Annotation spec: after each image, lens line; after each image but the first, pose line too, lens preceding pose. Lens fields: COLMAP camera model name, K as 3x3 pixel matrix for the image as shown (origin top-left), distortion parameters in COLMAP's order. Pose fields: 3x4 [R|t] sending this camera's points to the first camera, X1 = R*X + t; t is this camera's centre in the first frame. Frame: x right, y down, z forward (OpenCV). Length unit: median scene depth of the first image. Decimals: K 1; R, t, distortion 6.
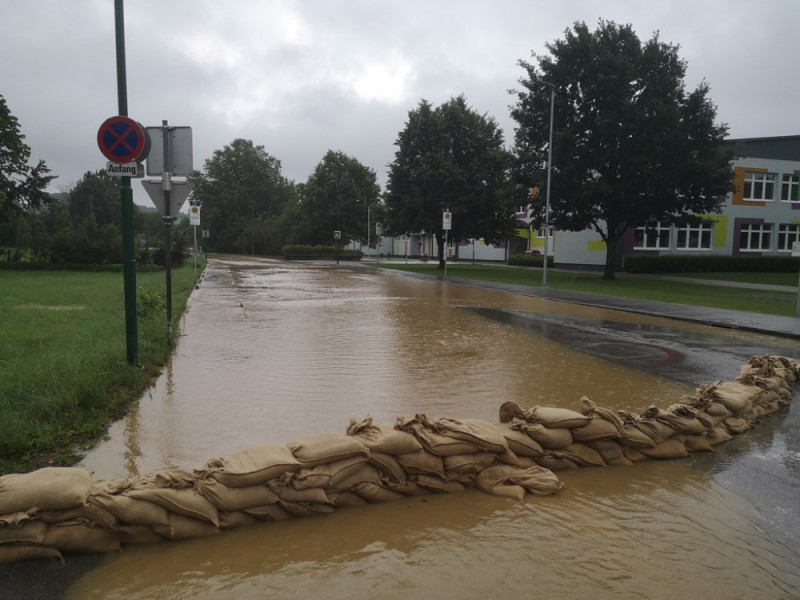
lens RADIAL K [[618.5, 0, 401.4], [0, 618.5, 302.5], [0, 0, 1]] dist [0.106731, -0.122142]
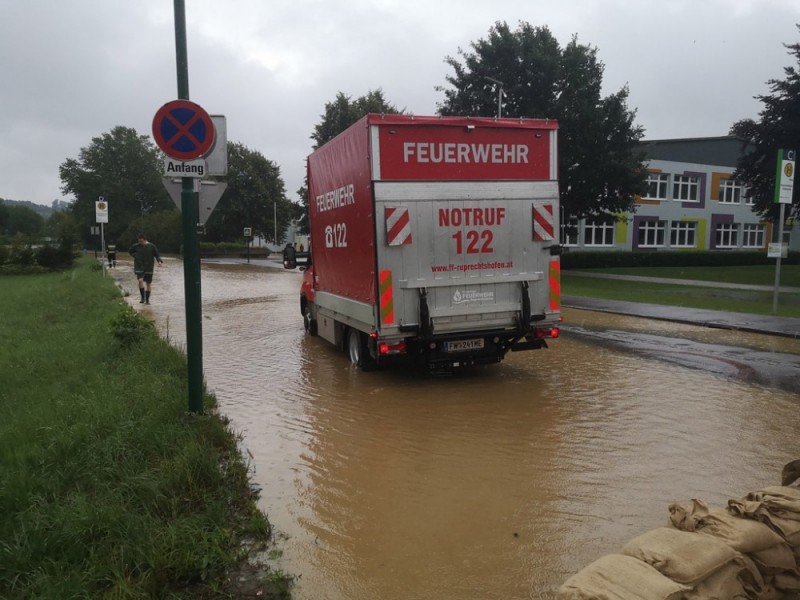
lens RADIAL K [[618.5, 0, 401.4], [0, 618.5, 302.5], [0, 0, 1]] dist [0.106731, -0.122142]
pose [[0.984448, -0.022970, 0.174169, -0.047517], [0.021567, 0.999718, 0.009946, -0.006722], [-0.174349, -0.006035, 0.984666, 0.026585]]
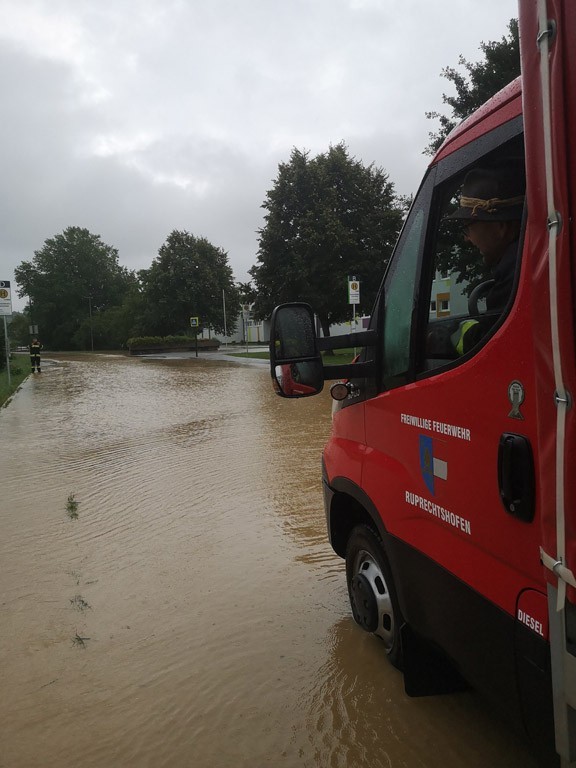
lens RADIAL K [[592.4, 0, 283.2], [0, 592.4, 370.8], [0, 0, 1]] dist [0.104447, -0.115078]
pose [[0.995691, -0.059905, 0.070789, -0.052591], [0.061718, 0.997812, -0.023706, -0.019877], [-0.069214, 0.027973, 0.997210, 0.226943]]
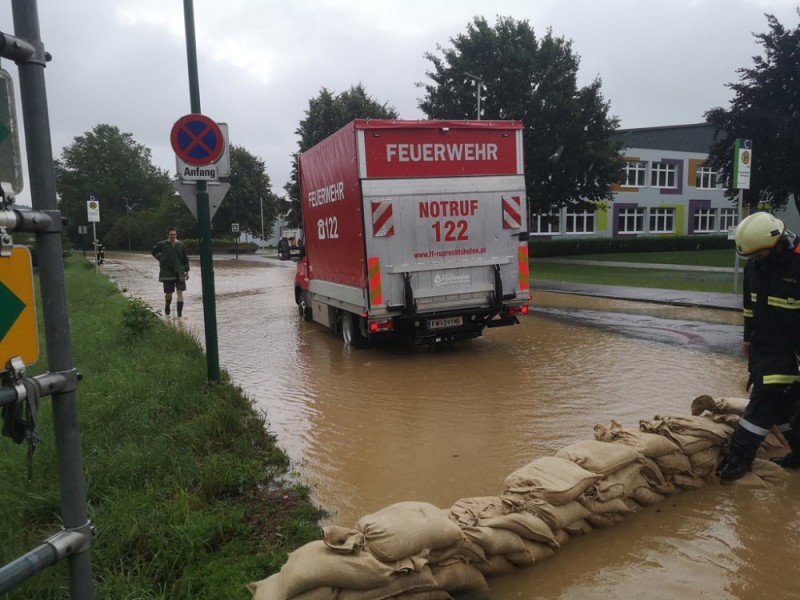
lens RADIAL K [[618.5, 0, 401.4], [0, 618.5, 302.5], [0, 0, 1]] dist [0.106731, -0.122142]
pose [[0.979974, -0.050195, 0.192693, -0.050898], [0.046690, 0.998652, 0.022690, -0.004289], [-0.193572, -0.013239, 0.980997, 0.006368]]
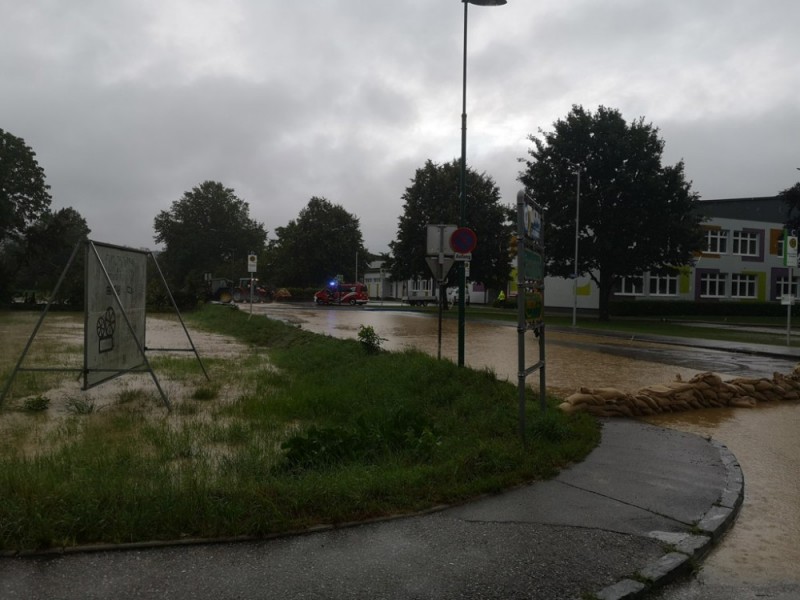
lens RADIAL K [[641.2, 0, 401.6], [0, 641.2, 307.3], [0, 0, 1]] dist [0.069471, -0.139234]
pose [[0.995650, 0.003220, 0.093120, -0.117692], [0.002343, 0.998221, -0.059572, 0.006049], [-0.093146, 0.059531, 0.993871, -0.117473]]
